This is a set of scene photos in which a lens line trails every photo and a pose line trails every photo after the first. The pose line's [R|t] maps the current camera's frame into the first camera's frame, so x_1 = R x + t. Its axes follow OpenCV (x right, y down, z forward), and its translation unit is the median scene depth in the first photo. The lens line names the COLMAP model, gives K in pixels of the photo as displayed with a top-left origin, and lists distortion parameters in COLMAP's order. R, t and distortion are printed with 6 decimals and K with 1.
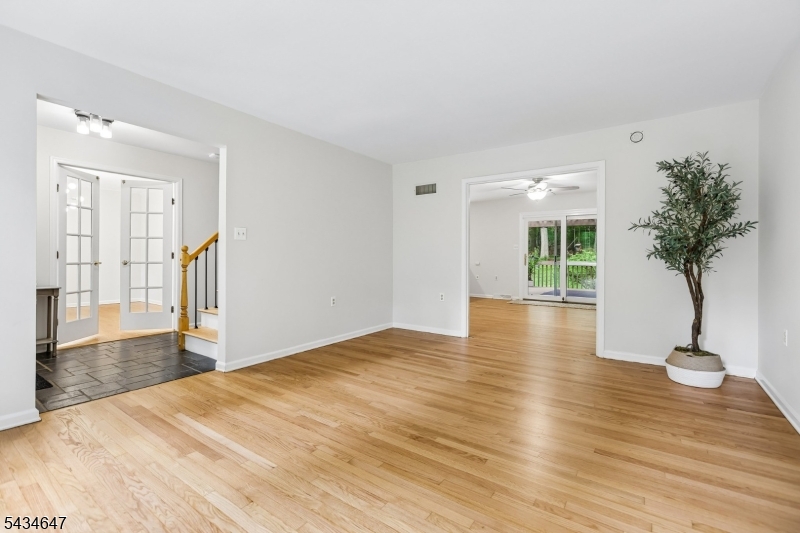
lens RADIAL K [[361.0, 0, 398.5], [0, 361.0, 255.6], [0, 0, 1]] dist [-0.003244, -0.000283]
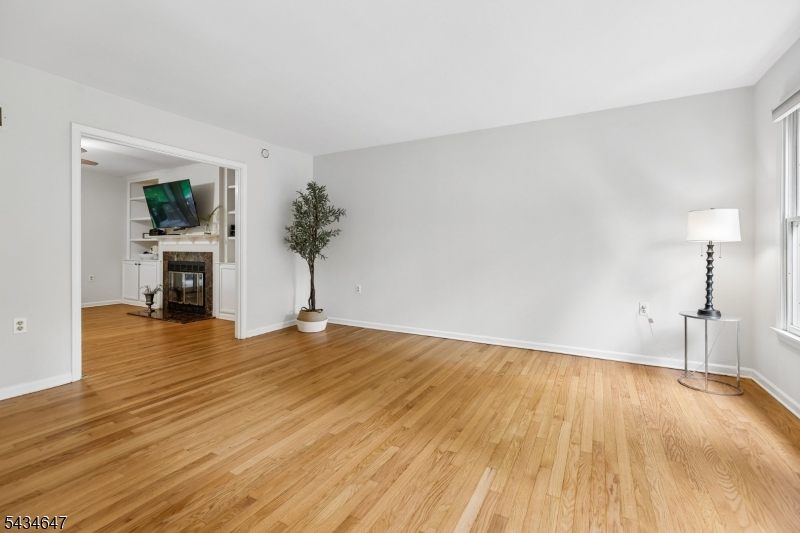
lens RADIAL K [[361.0, 0, 398.5], [0, 361.0, 255.6], [0, 0, 1]] dist [-0.003244, -0.000283]
pose [[-0.112411, -0.021335, 0.993433, -0.961729], [-0.005474, 0.999768, 0.020852, -0.006270], [-0.993647, -0.003094, -0.112501, 1.024944]]
